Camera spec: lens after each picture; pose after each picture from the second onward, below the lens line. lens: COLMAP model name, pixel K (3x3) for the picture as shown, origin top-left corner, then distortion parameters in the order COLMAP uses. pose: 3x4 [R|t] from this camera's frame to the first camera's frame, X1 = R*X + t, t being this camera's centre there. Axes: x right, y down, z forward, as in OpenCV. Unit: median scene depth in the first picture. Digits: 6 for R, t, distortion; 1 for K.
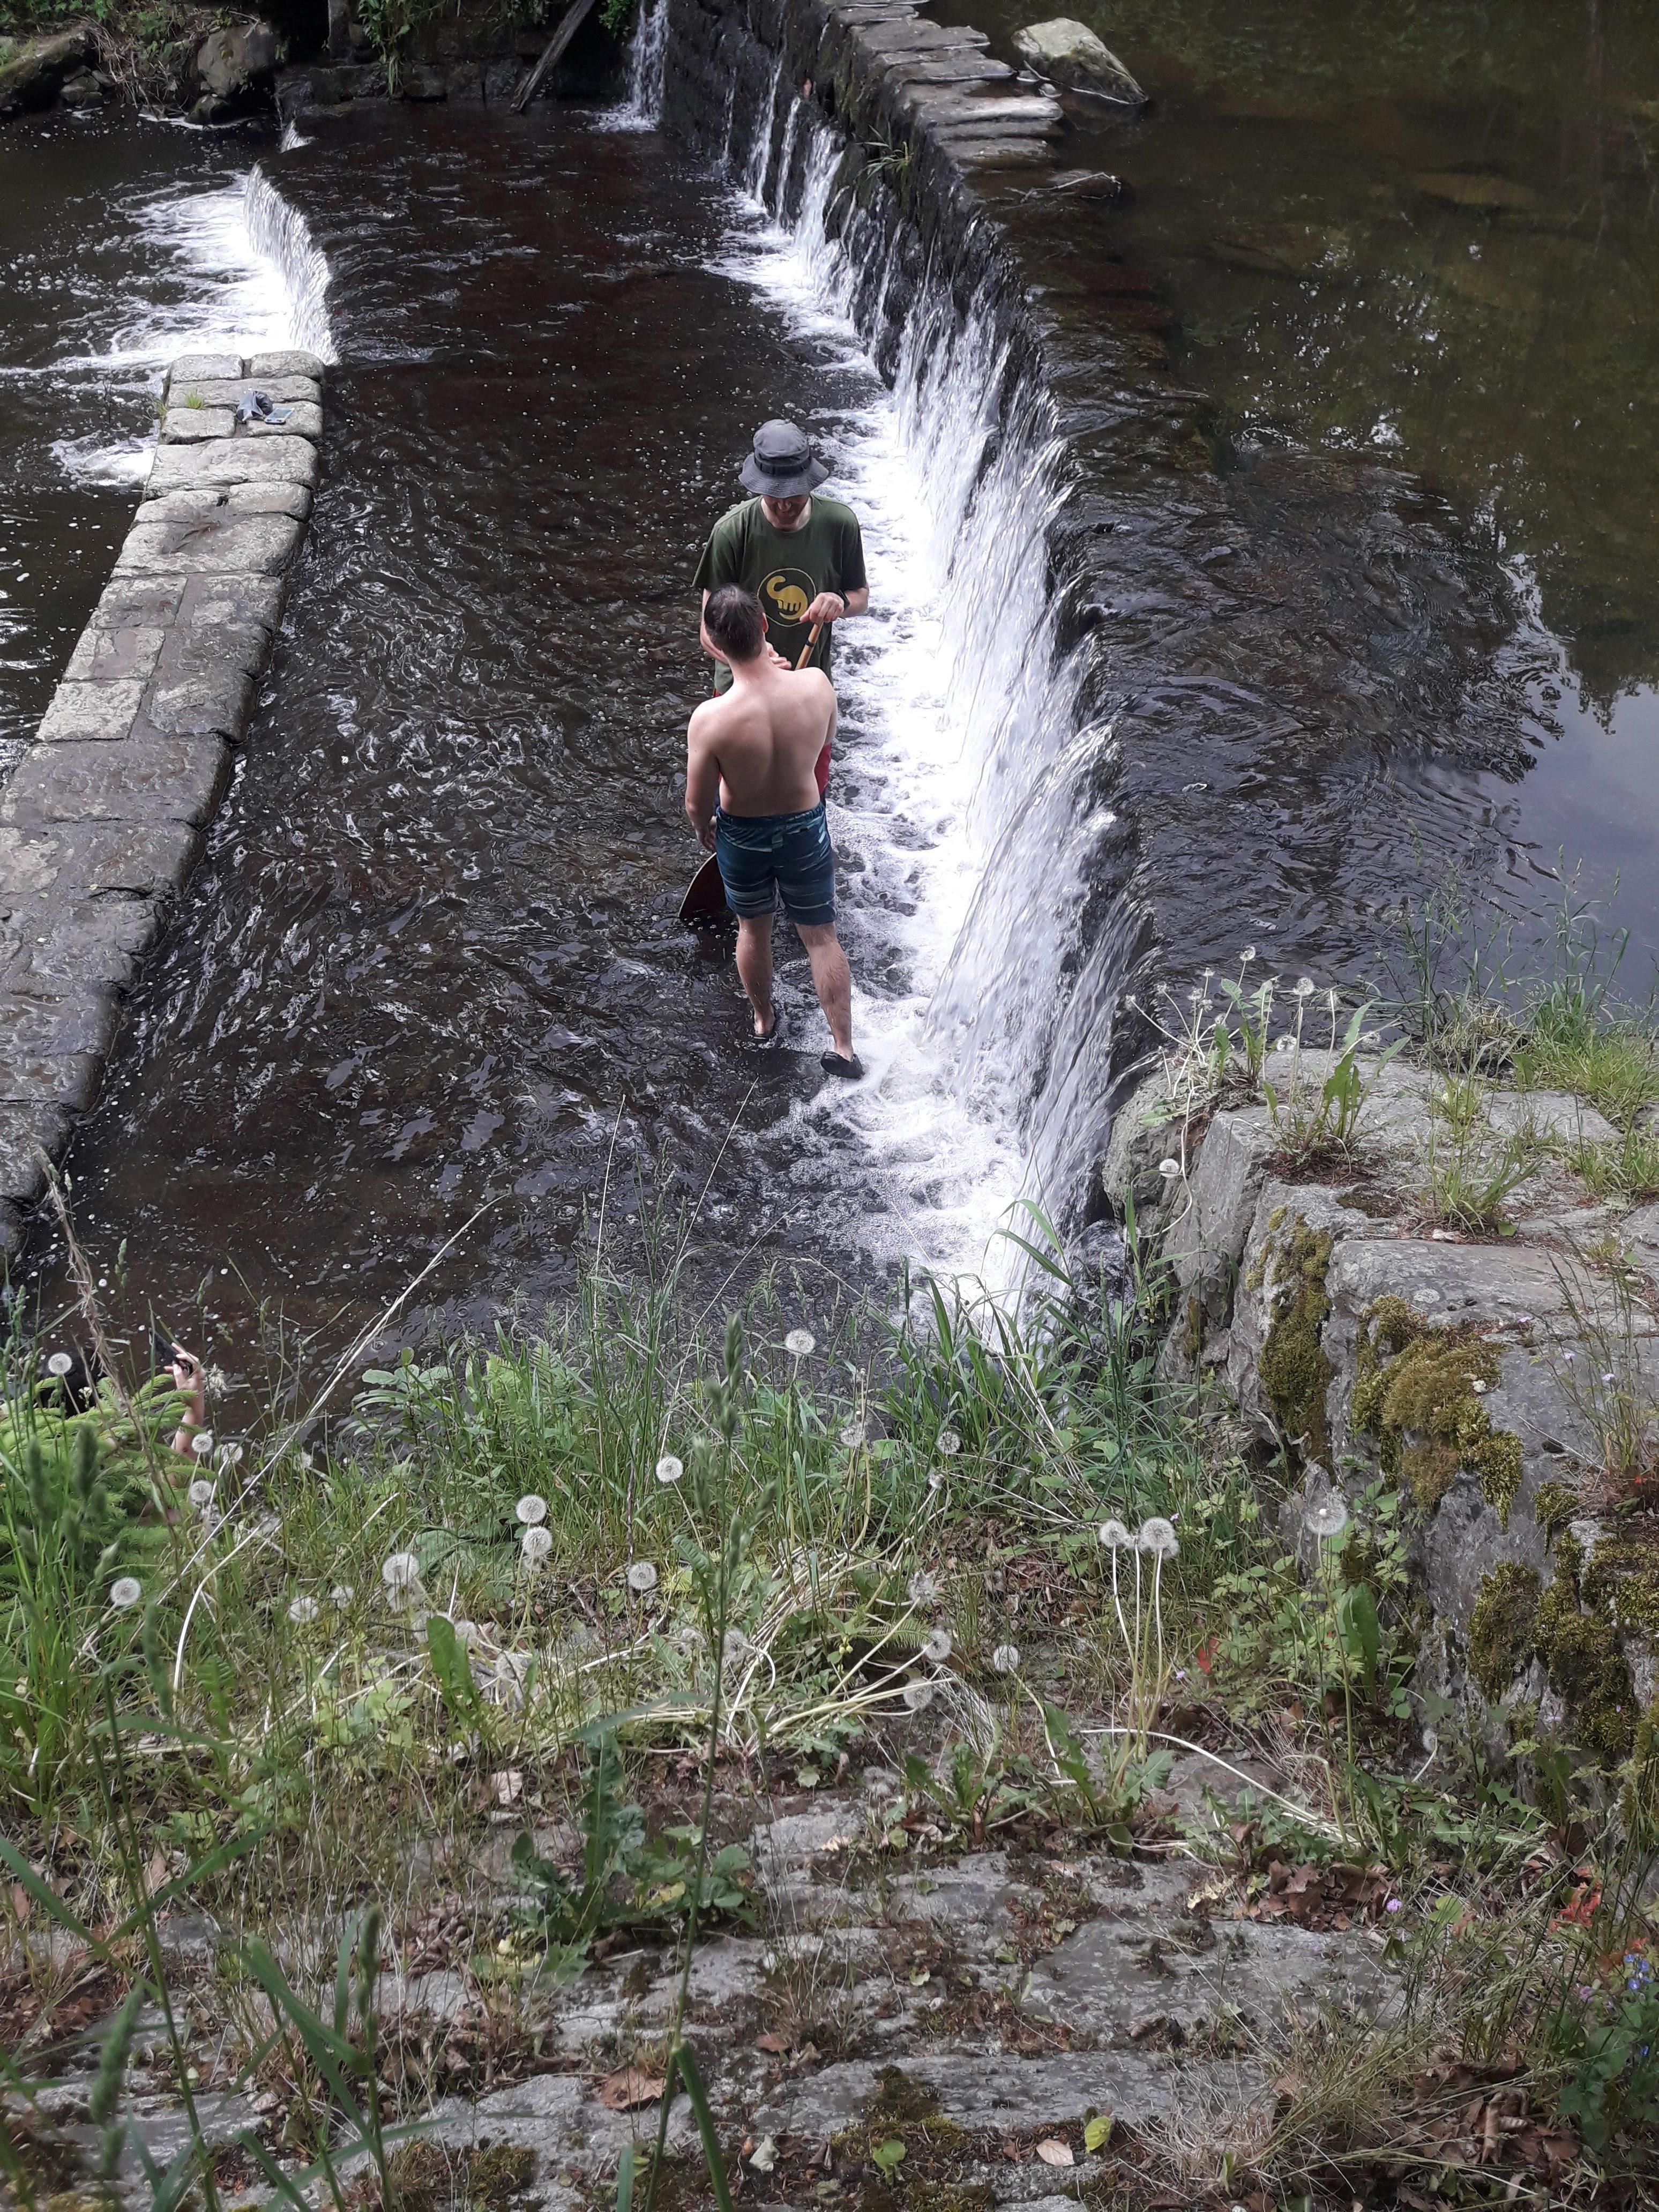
lens RADIAL K [[1799.3, 0, 834.8], [0, 1799.3, 1100.5], [0, 0, 1]] dist [-0.002632, -0.002122]
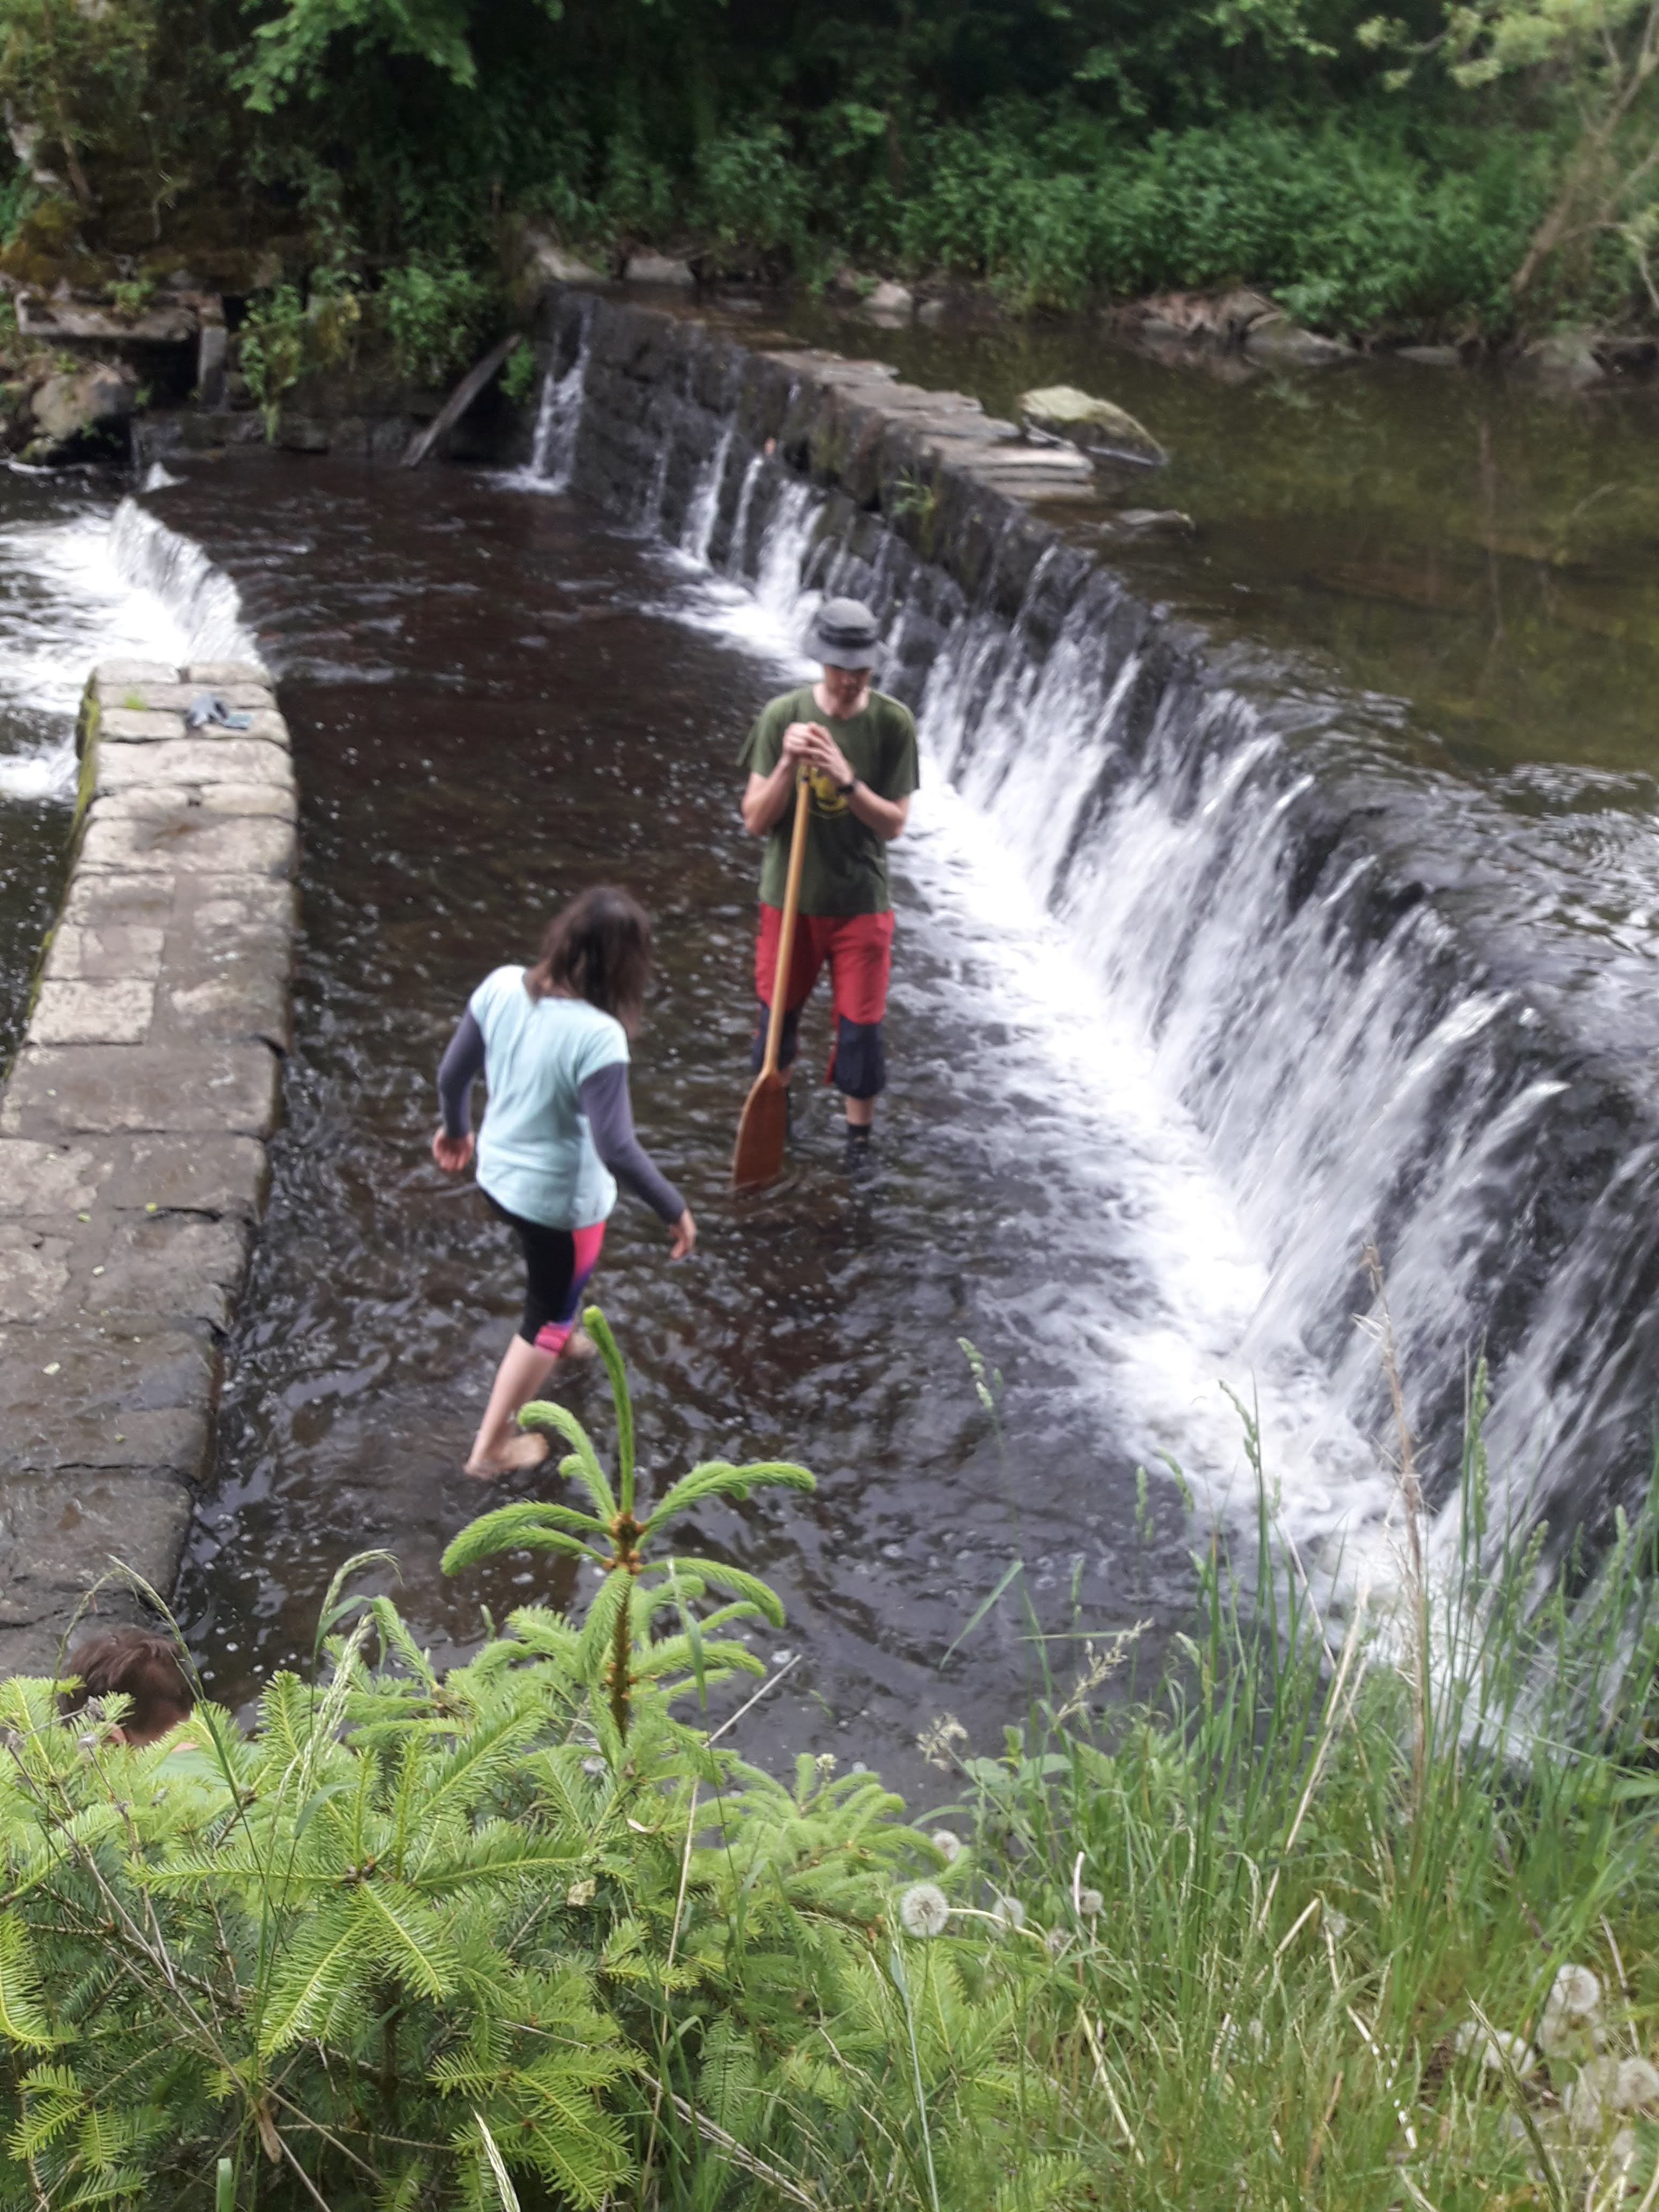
lens RADIAL K [[1988.4, 0, 832.8], [0, 1988.4, 1121.8], [0, 0, 1]] dist [-0.001282, -0.016841]
pose [[0.987378, 0.011150, 0.157988, -0.201018], [0.026105, 0.972419, -0.231777, 0.040726], [-0.156215, 0.232976, 0.959854, 0.093757]]
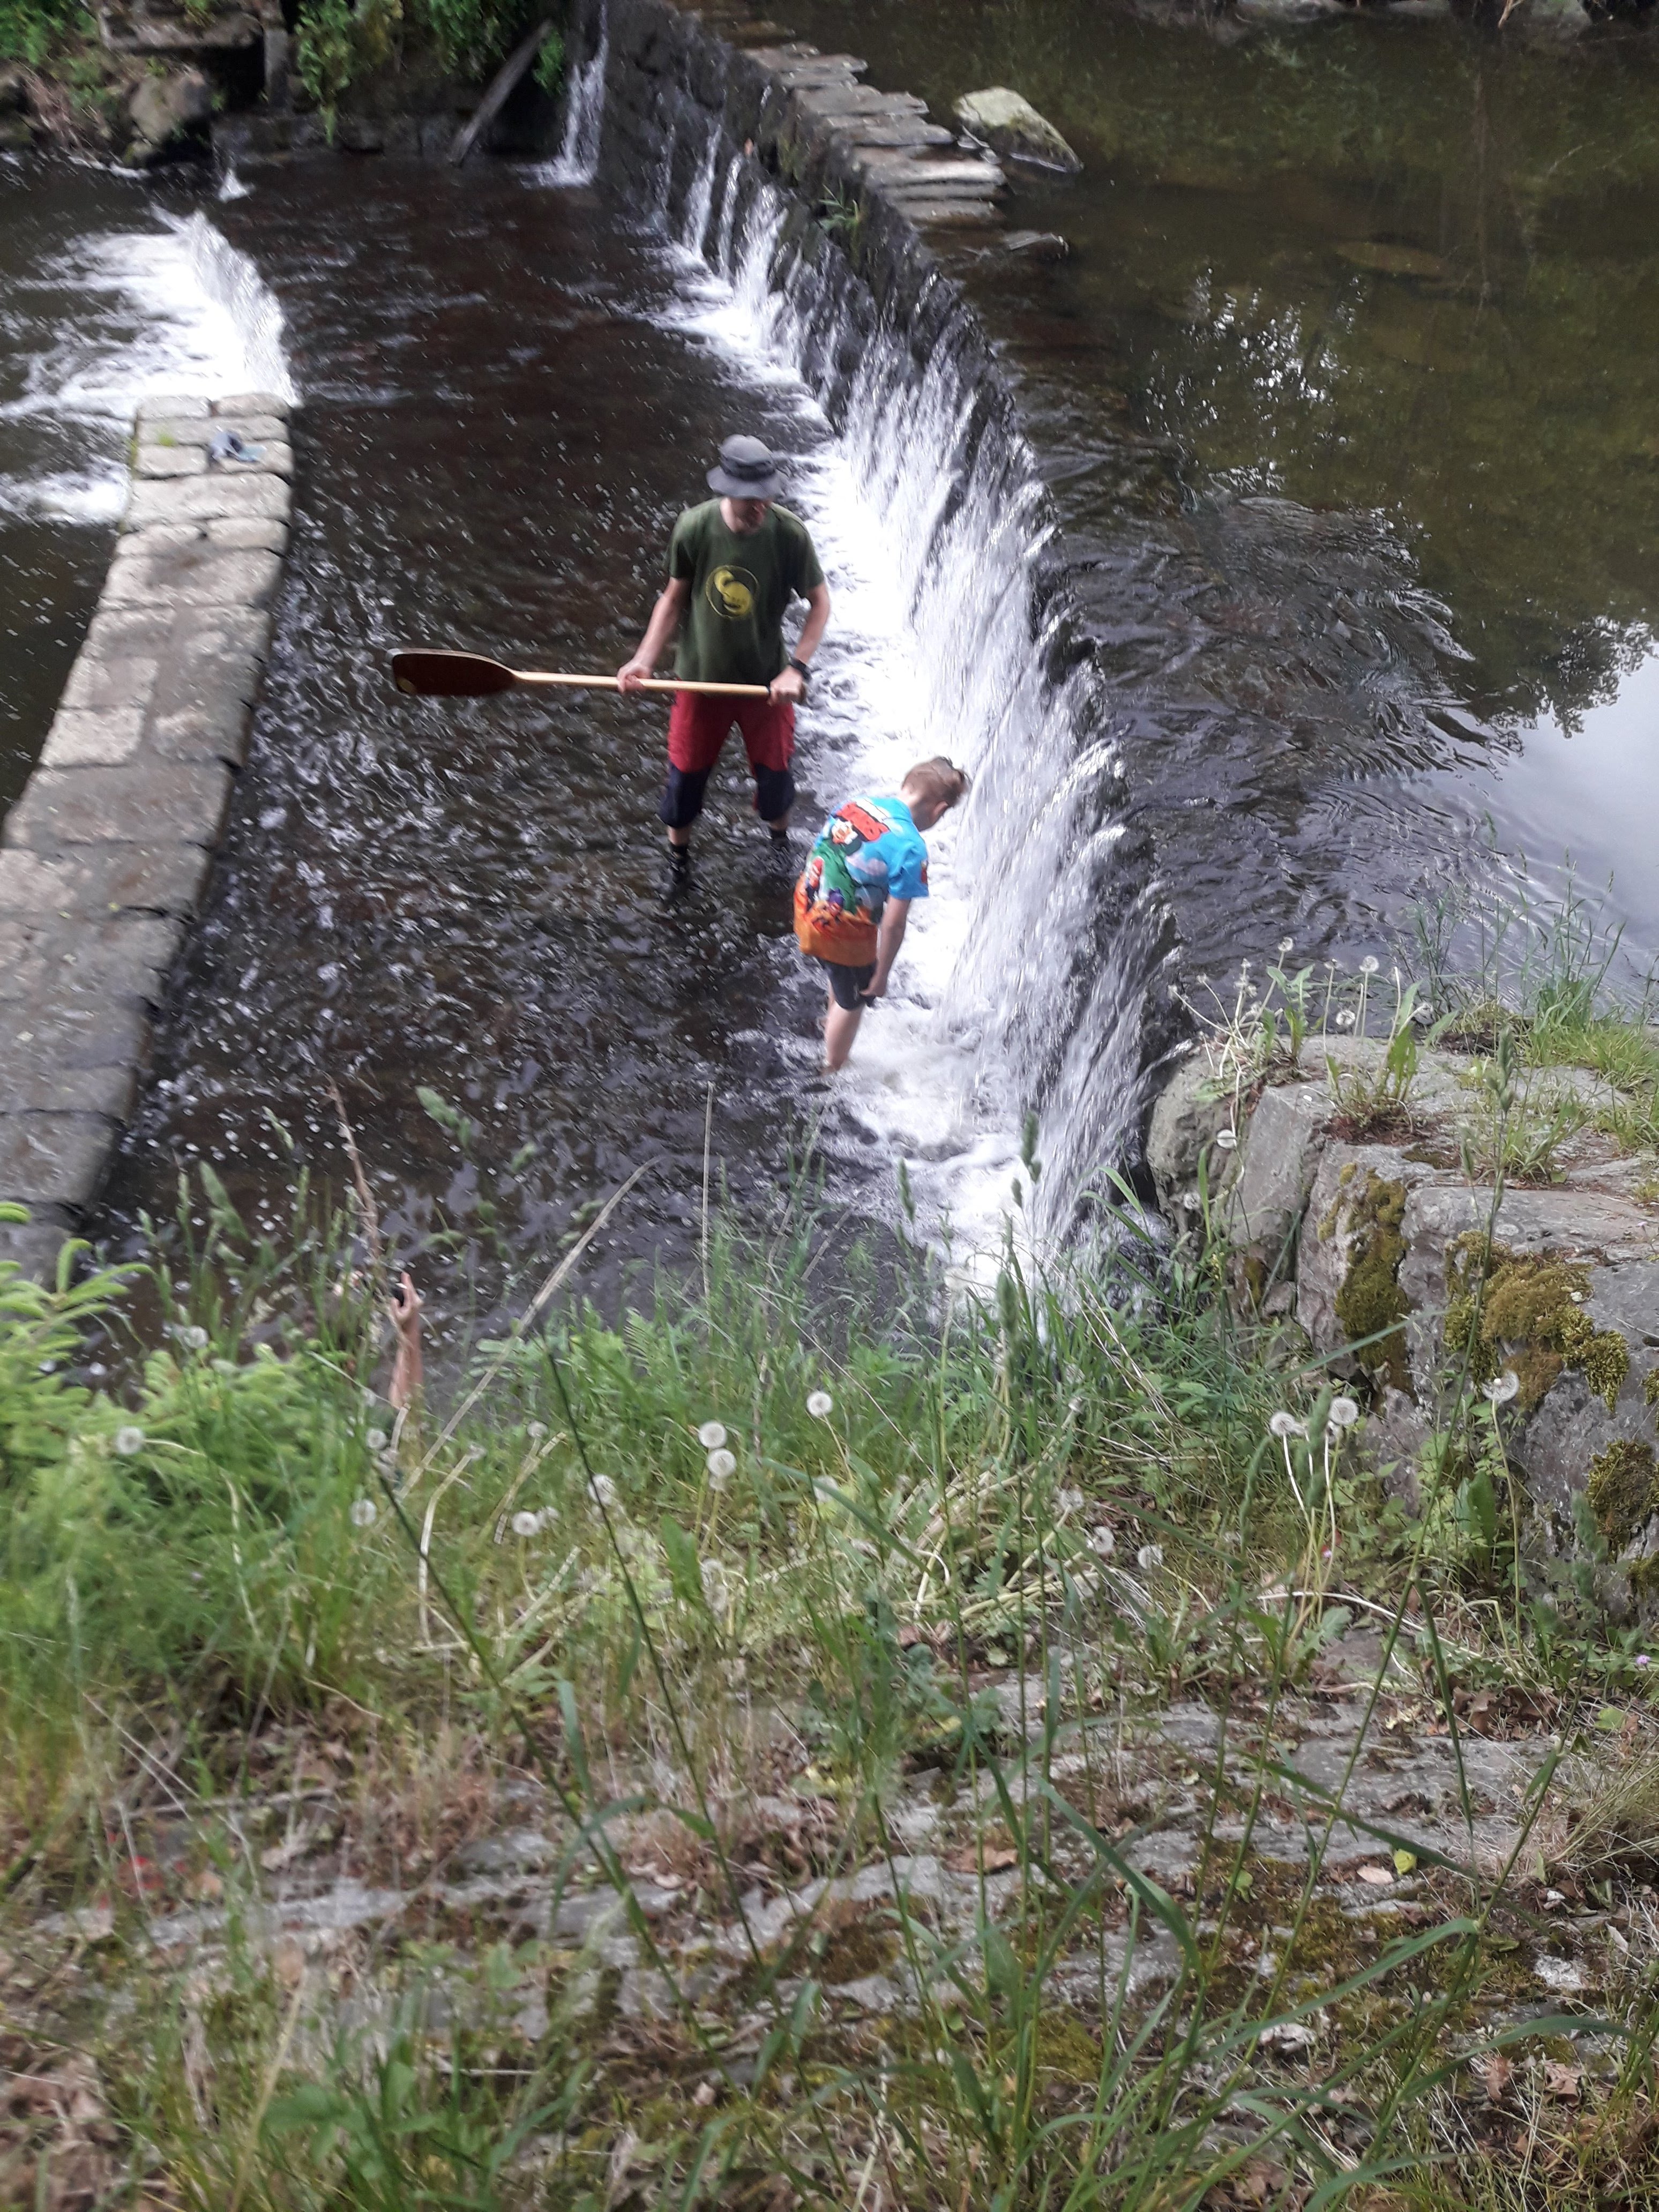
lens RADIAL K [[1785.6, 0, 829.5], [0, 1785.6, 1106.0], [0, 0, 1]] dist [0.001815, -0.014839]
pose [[0.998002, -0.011670, 0.062103, -0.054455], [0.012850, 0.999744, -0.018634, 0.015314], [-0.061870, 0.019395, 0.997896, -0.031810]]
